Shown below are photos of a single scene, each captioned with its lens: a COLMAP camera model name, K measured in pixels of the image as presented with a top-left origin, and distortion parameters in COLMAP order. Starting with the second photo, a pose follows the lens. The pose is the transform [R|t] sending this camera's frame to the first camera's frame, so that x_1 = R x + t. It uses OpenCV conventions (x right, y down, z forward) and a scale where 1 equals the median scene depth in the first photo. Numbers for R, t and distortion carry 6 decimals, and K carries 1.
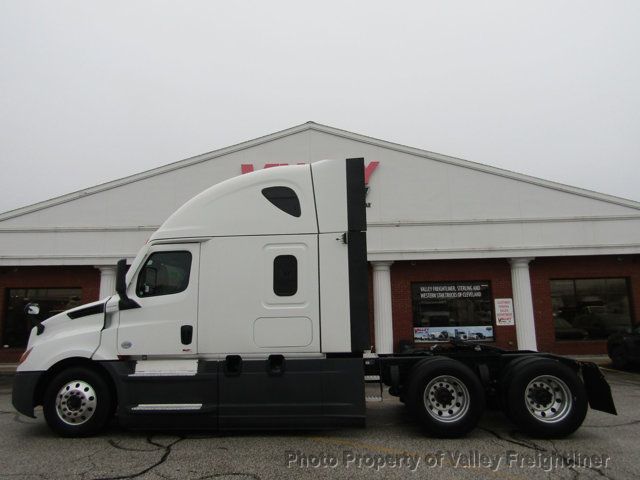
lens RADIAL K [[462.0, 0, 320.0], [0, 462.0, 240.0], [0, 0, 1]] dist [0.006783, 0.001447]
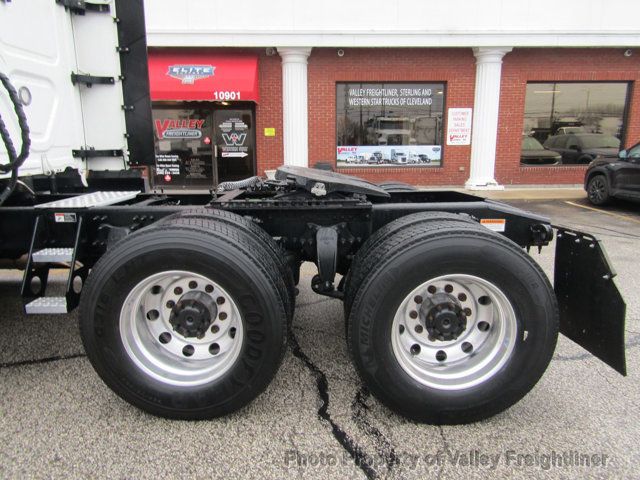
lens RADIAL K [[455.2, 0, 320.0], [0, 455.2, 240.0], [0, 0, 1]] dist [-0.018747, 0.002190]
pose [[0.998905, 0.004921, 0.046532, 0.144026], [-0.022103, 0.926136, 0.376541, 0.055436], [-0.041242, -0.377157, 0.925231, 0.272563]]
